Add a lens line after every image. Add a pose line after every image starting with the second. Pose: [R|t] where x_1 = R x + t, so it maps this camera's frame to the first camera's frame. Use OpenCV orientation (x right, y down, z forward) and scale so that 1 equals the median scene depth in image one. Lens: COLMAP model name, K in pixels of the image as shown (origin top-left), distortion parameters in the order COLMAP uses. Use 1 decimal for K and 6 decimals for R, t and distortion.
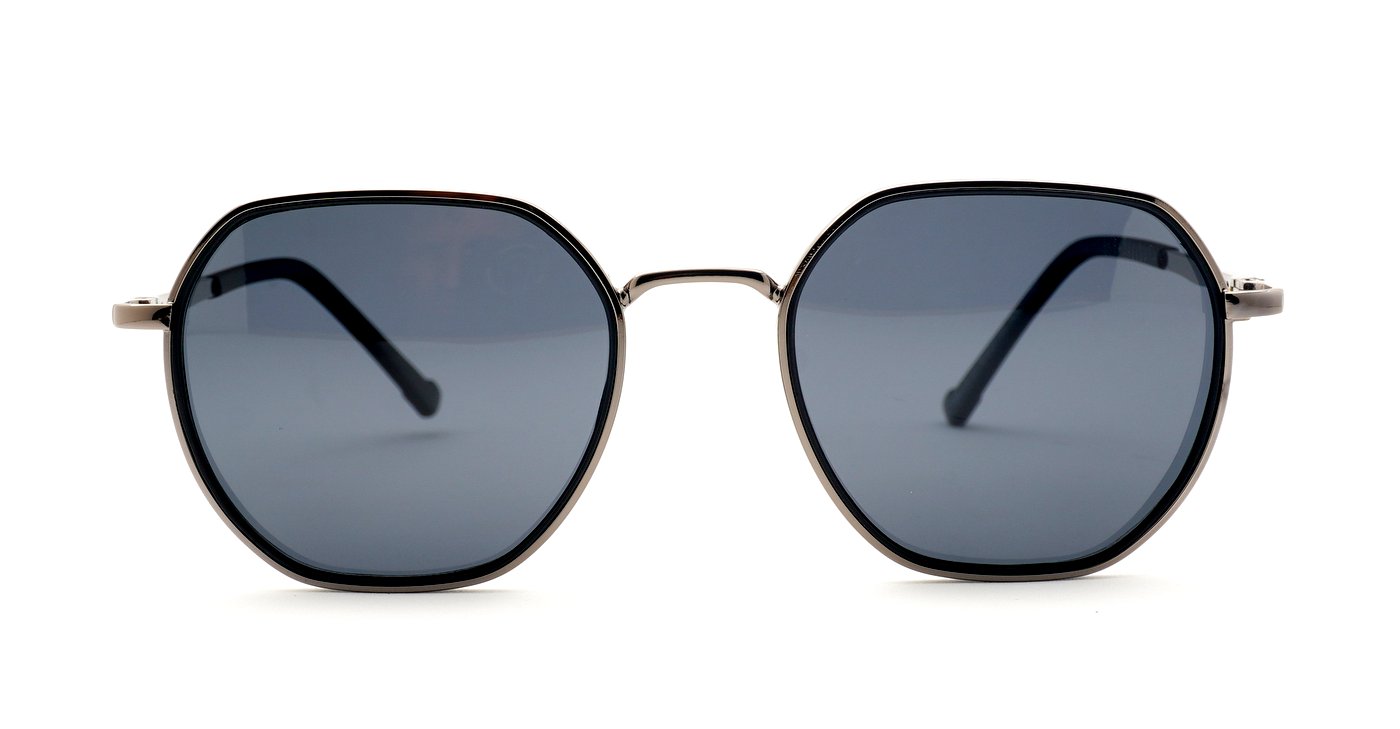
lens RADIAL K [[2073.1, 0, 692.3], [0, 2073.1, 374.4], [0, 0, 1]] dist [0.031284, 0.000000]
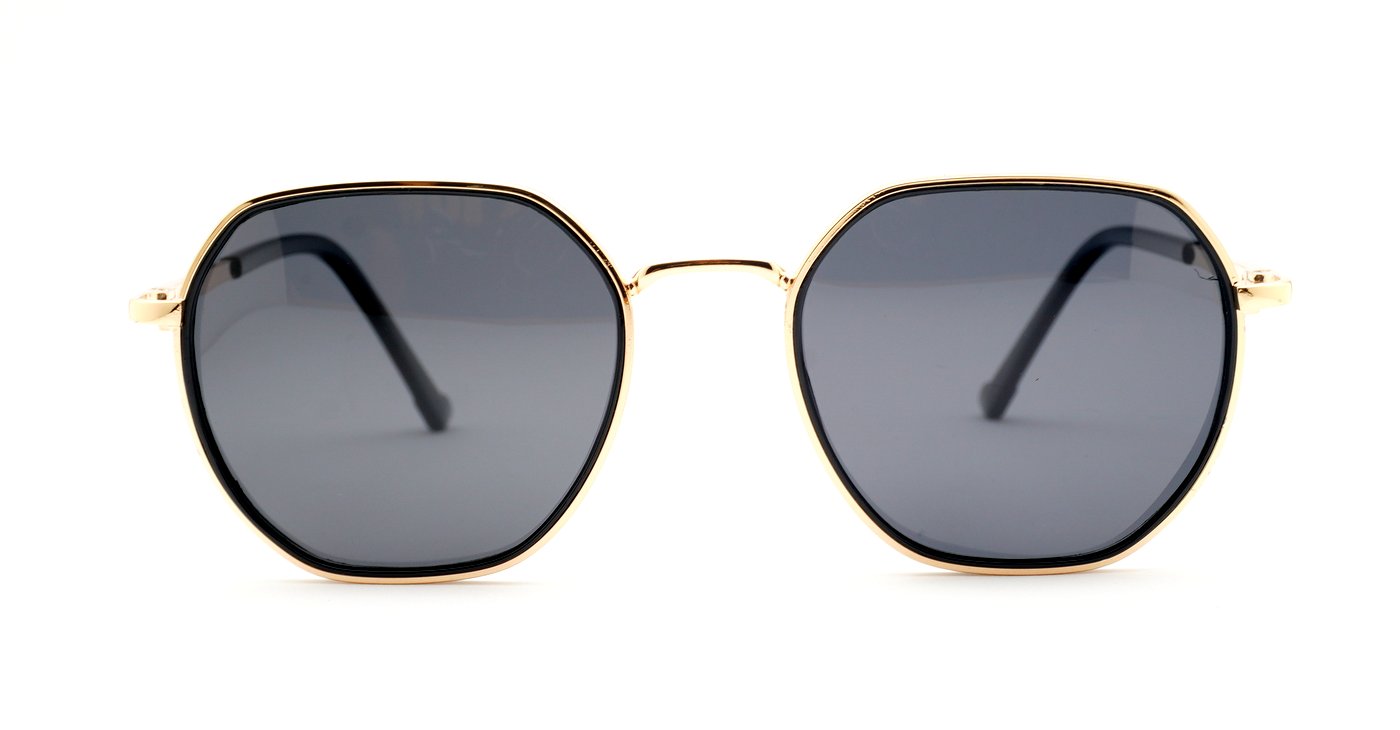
lens RADIAL K [[2429.1, 0, 709.1], [0, 2429.1, 370.4], [0, 0, 1]] dist [-0.033143, 0.000000]
pose [[0.999262, -0.001614, -0.038378, 0.047853], [0.001783, 0.999989, 0.004378, -0.003314], [0.038370, -0.004444, 0.999254, -0.161037]]
